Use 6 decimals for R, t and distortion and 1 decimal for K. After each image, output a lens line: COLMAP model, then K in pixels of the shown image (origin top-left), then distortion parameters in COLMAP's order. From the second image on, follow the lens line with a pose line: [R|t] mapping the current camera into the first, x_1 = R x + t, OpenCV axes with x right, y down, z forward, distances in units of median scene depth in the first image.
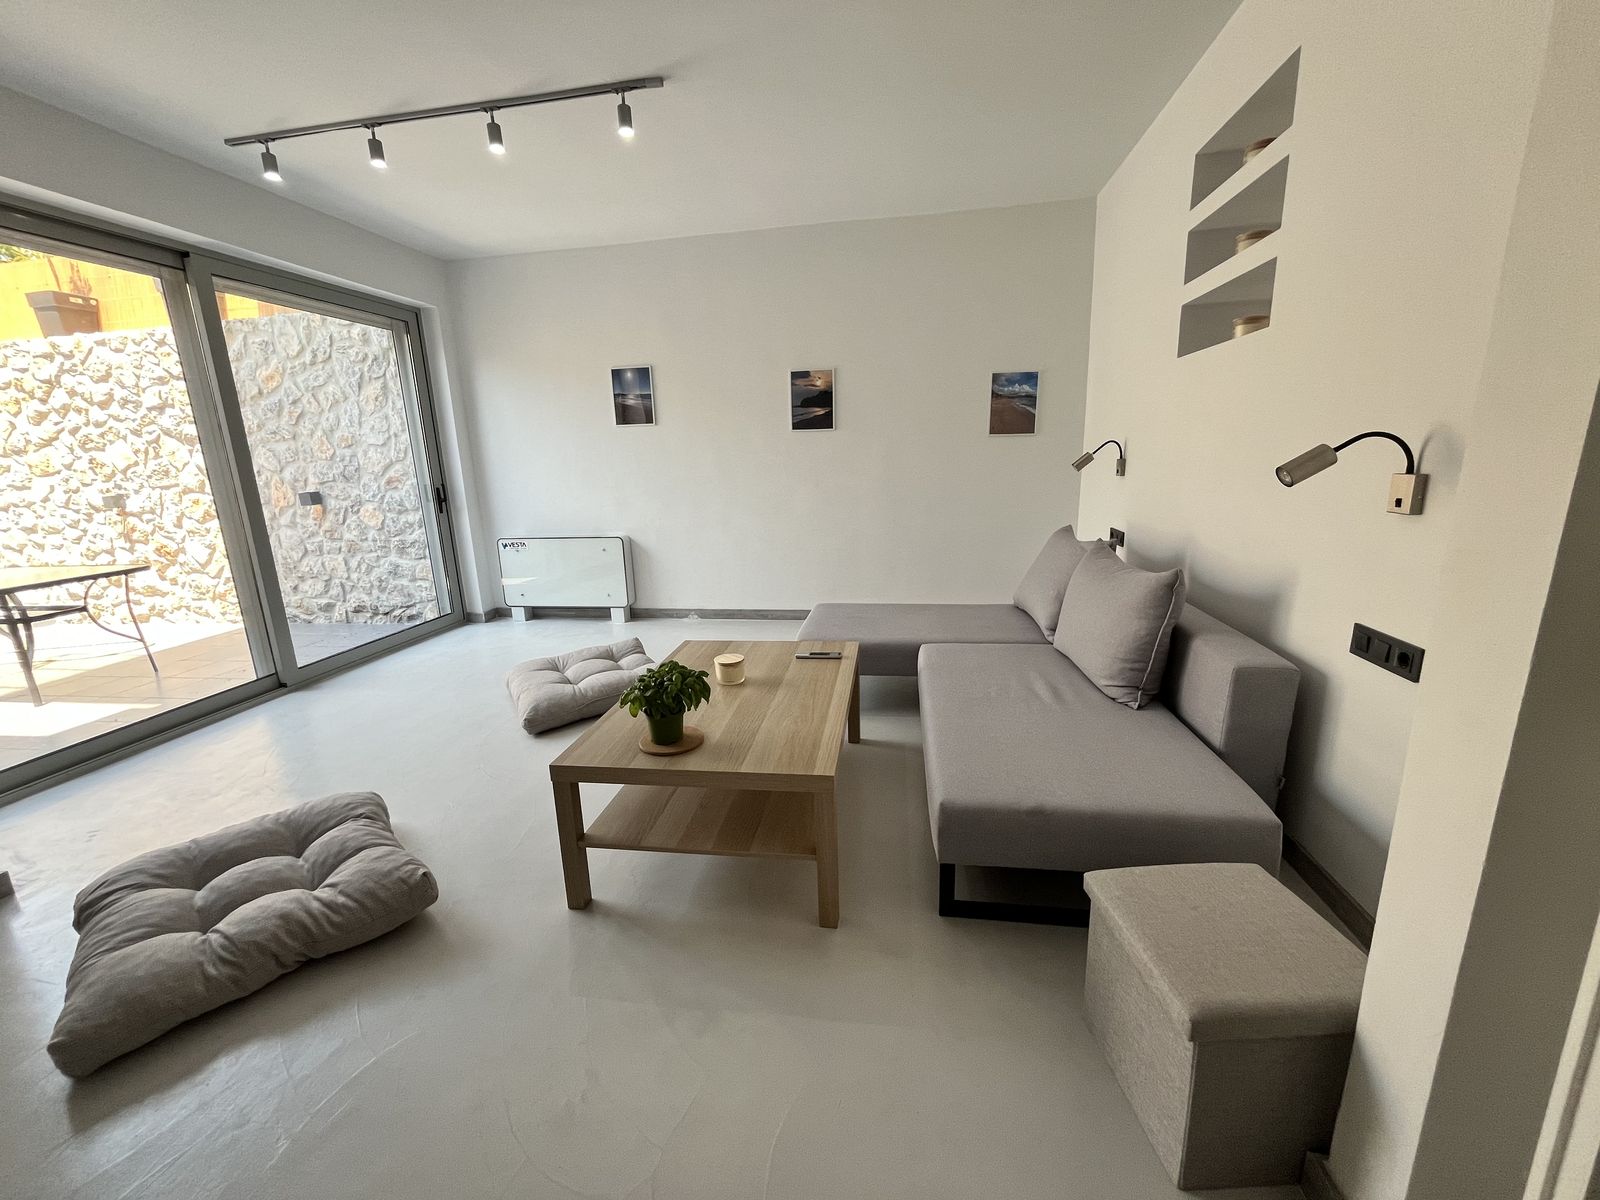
lens RADIAL K [[649.6, 0, 799.6], [0, 649.6, 599.0], [0, 0, 1]] dist [0.000166, -0.000026]
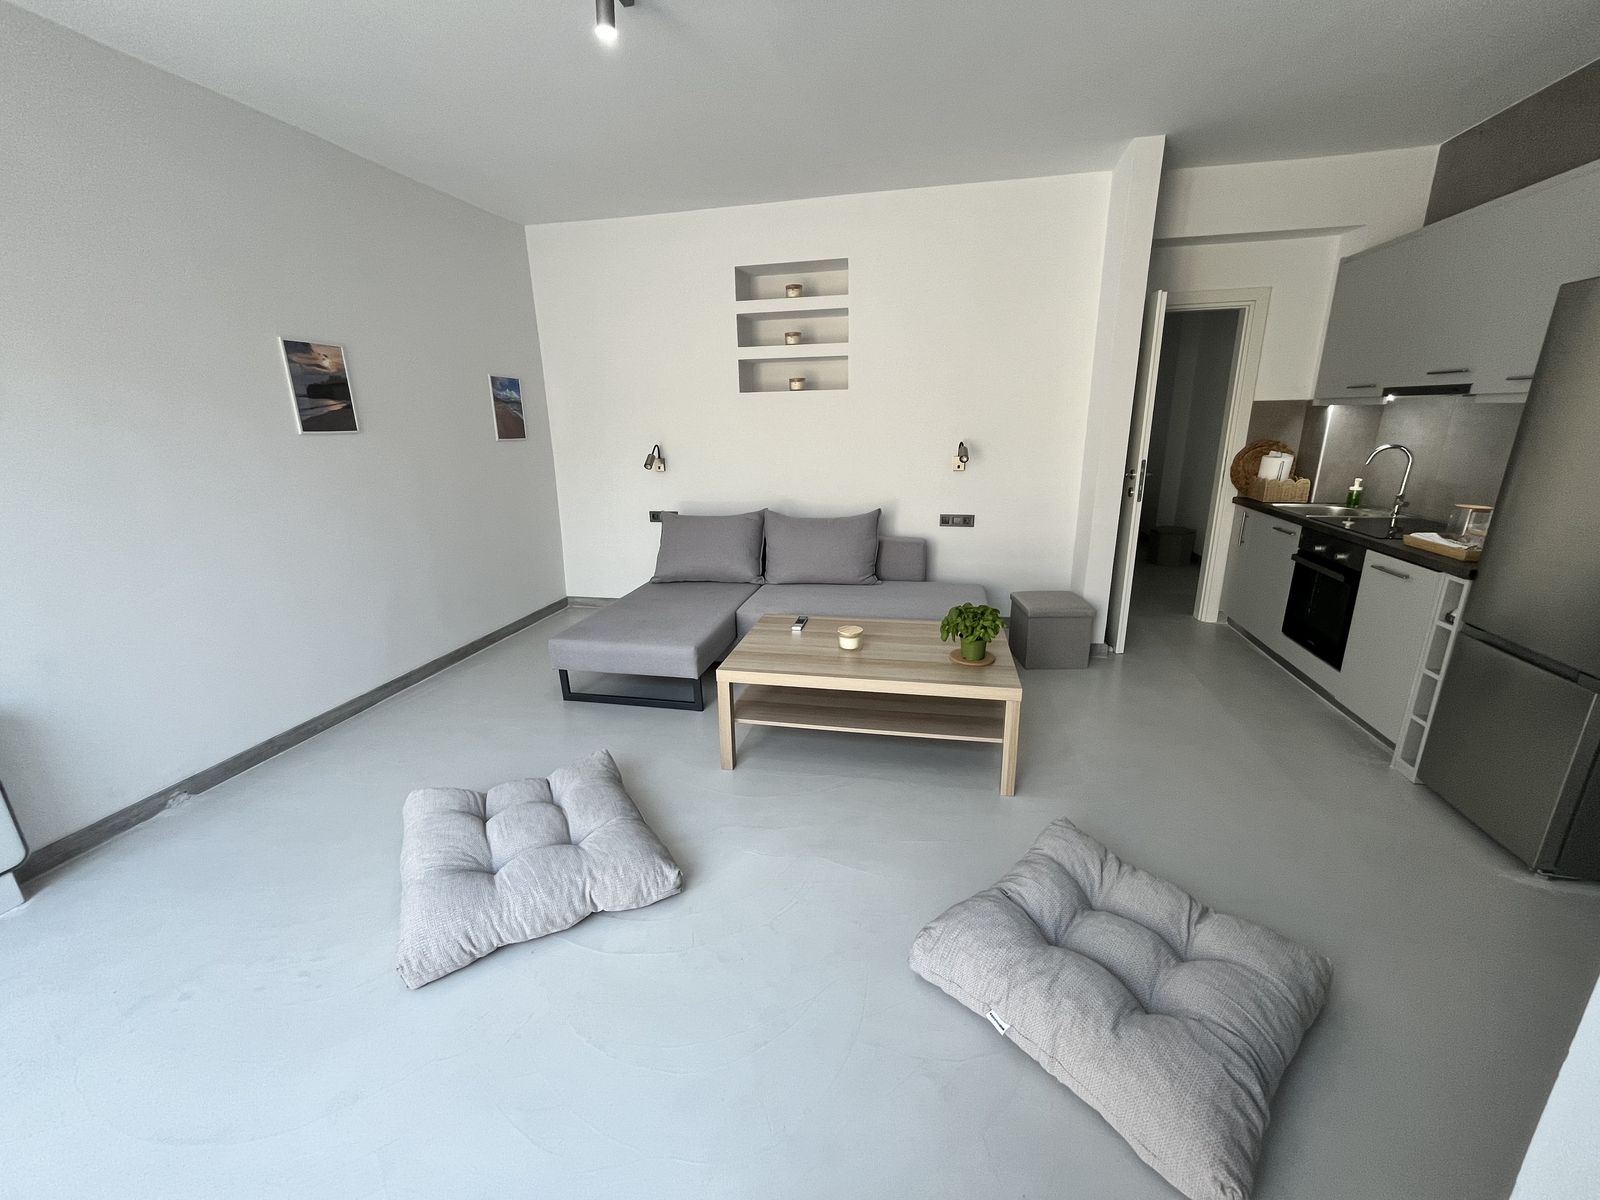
lens RADIAL K [[649.6, 0, 801.6], [0, 649.6, 603.7], [0, 0, 1]] dist [0.000166, -0.000026]
pose [[0.054994, -0.244482, 0.968093, -0.662863], [0.240206, 0.944325, 0.224835, -0.128134], [-0.969163, 0.220177, 0.110659, 0.497068]]
